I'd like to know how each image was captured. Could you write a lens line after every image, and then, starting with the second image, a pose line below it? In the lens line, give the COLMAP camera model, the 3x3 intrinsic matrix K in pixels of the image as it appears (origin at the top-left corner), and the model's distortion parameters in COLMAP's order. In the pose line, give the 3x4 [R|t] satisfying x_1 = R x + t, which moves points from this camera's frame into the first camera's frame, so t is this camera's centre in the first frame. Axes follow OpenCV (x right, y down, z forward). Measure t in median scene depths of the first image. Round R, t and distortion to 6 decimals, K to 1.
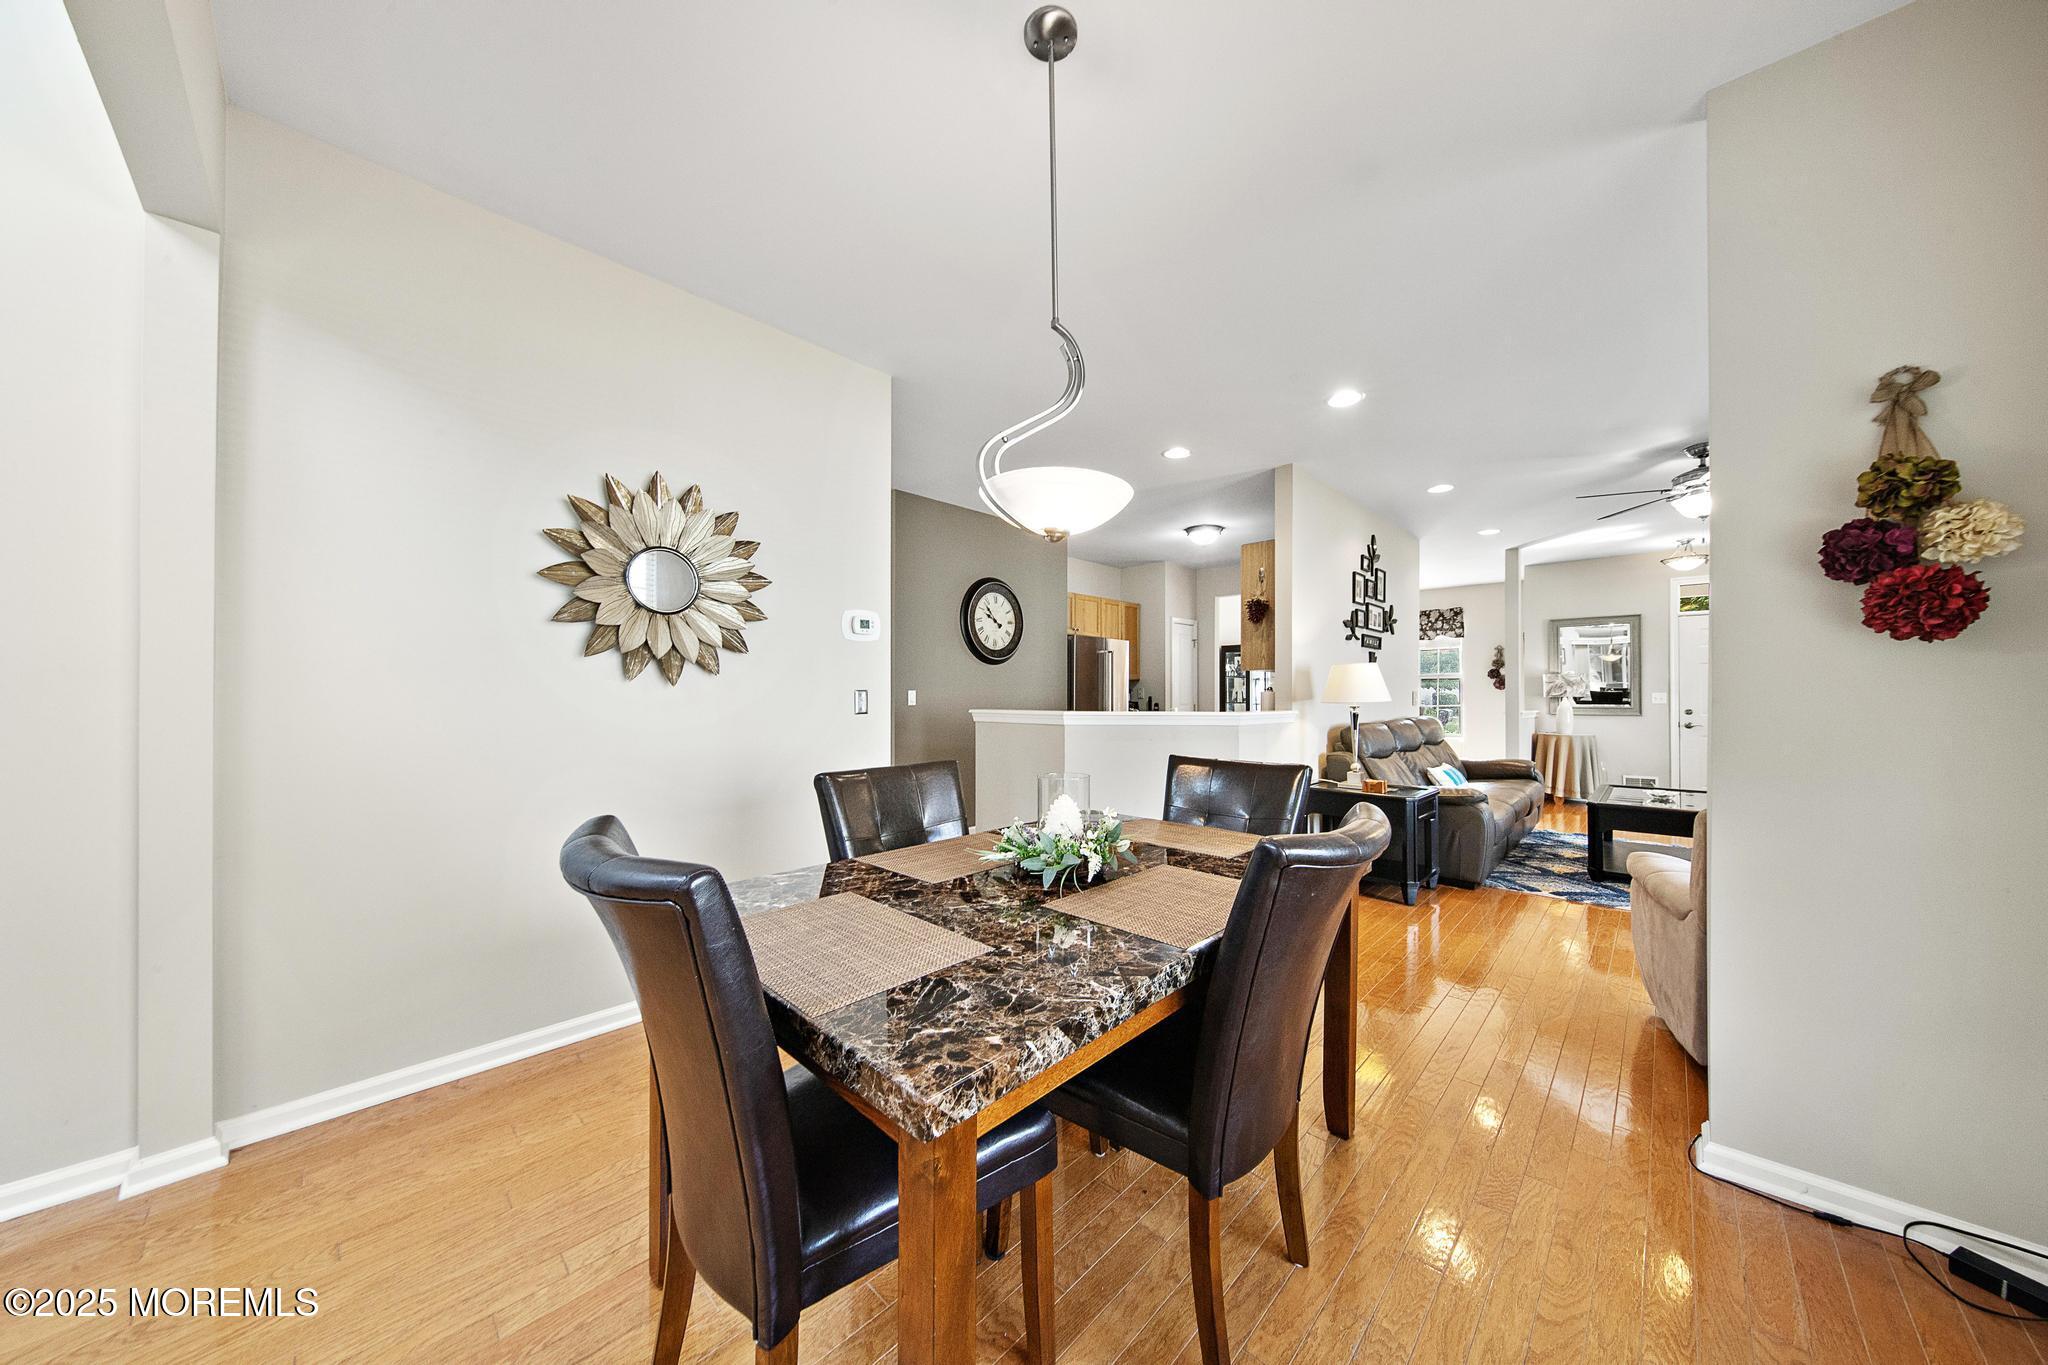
lens RADIAL K [[670.7, 0, 1032.9], [0, 670.7, 691.0], [0, 0, 1]] dist [-0.000212, -0.000286]
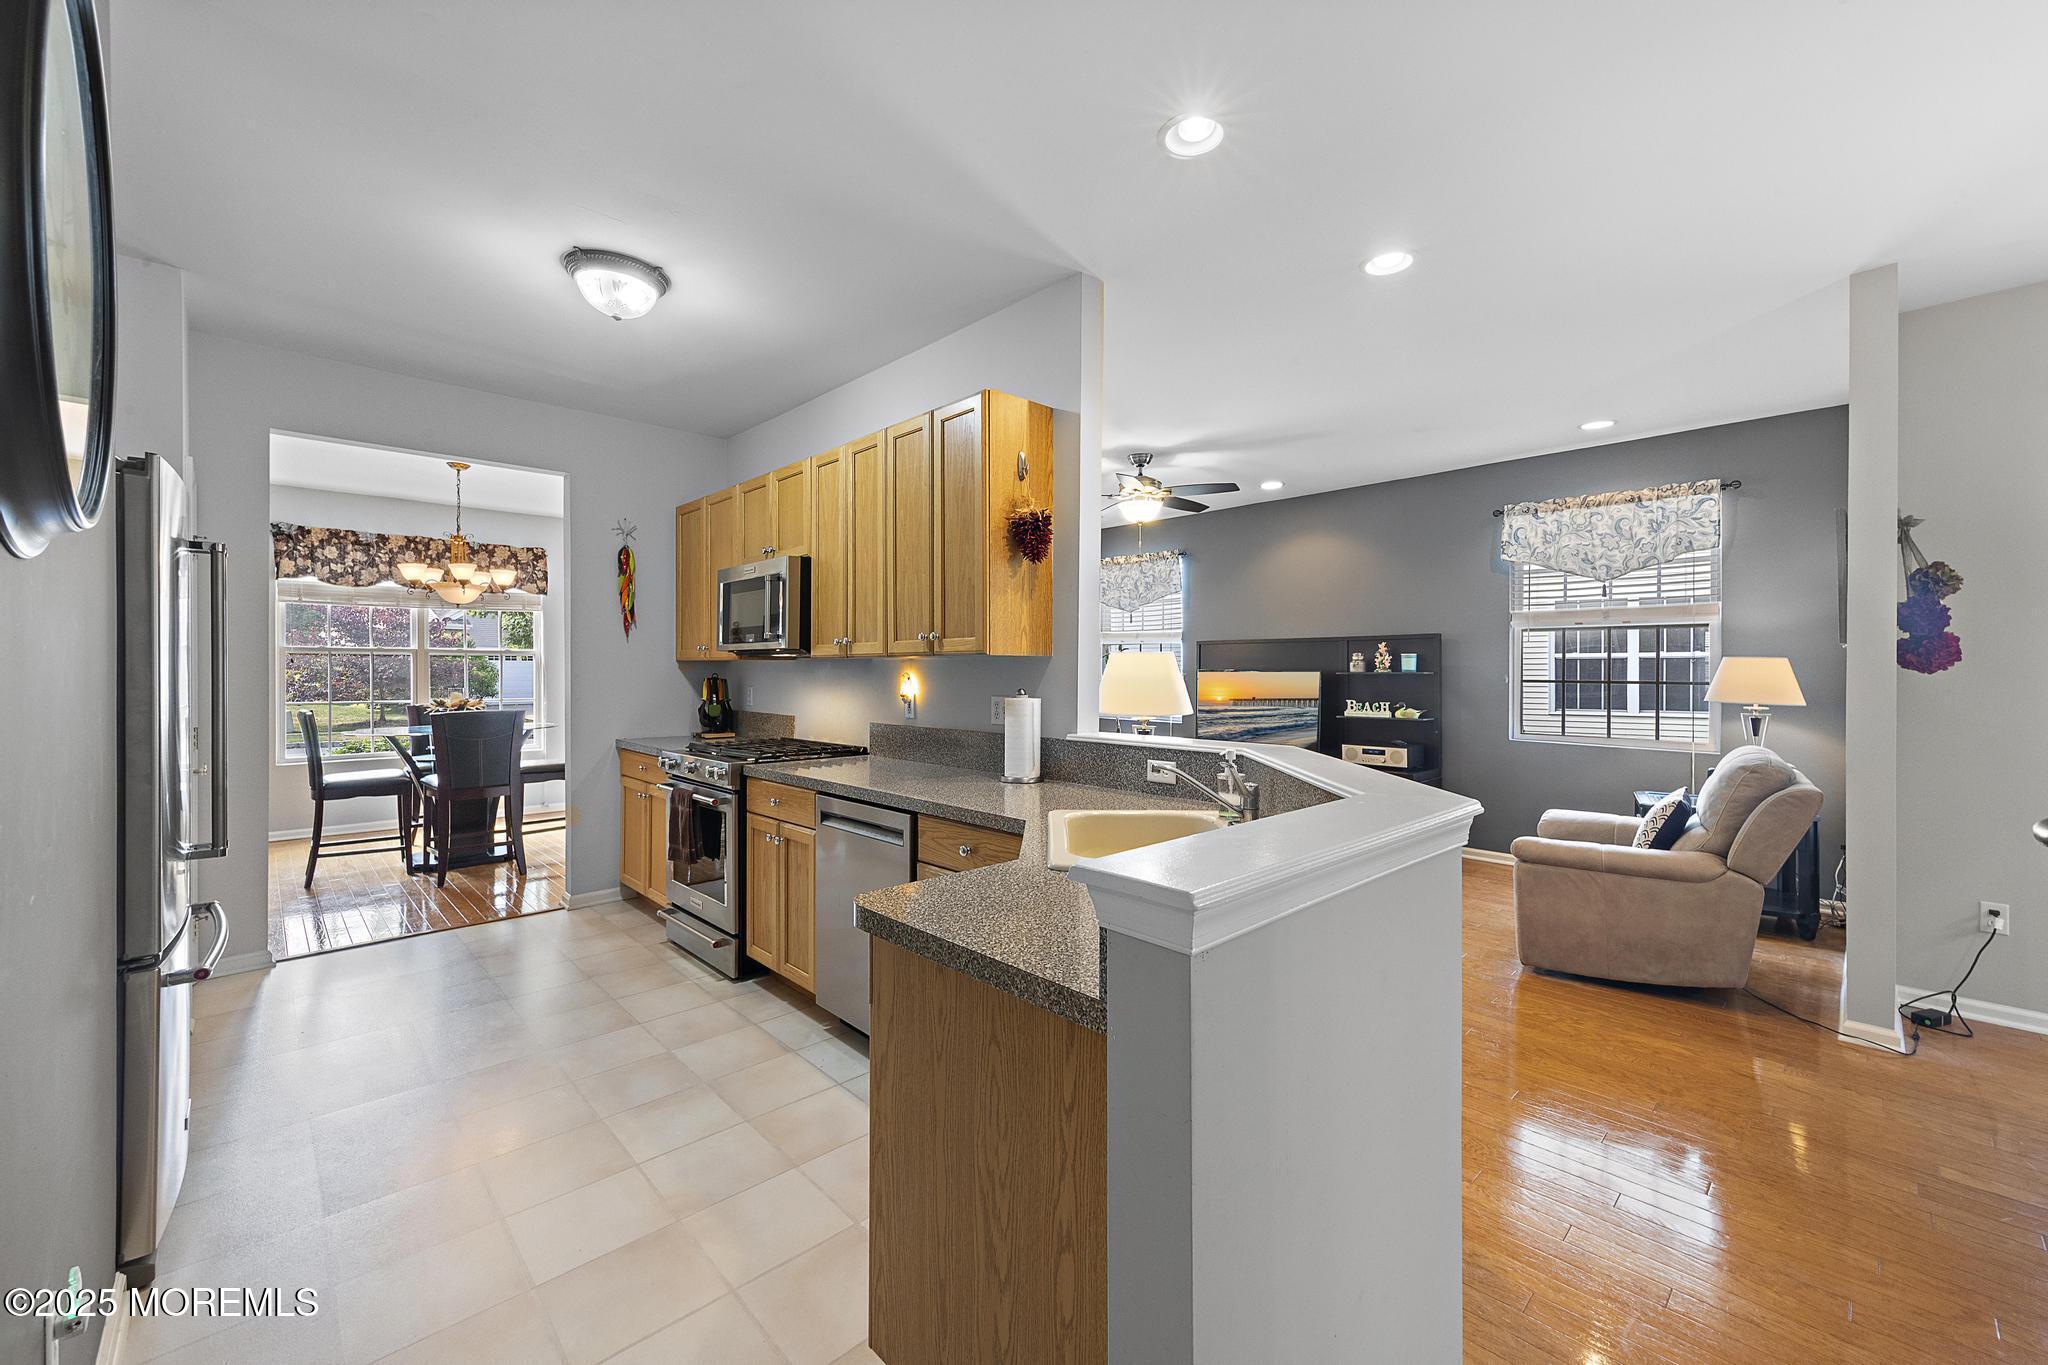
lens RADIAL K [[811.0, 0, 1032.1], [0, 811.0, 668.7], [0, 0, 1]] dist [0.009780, -0.000118]
pose [[0.046707, 0.000526, 0.998908, -0.275752], [-0.007198, 0.999974, -0.000190, -0.021556], [-0.998883, -0.007181, 0.046710, 0.990274]]
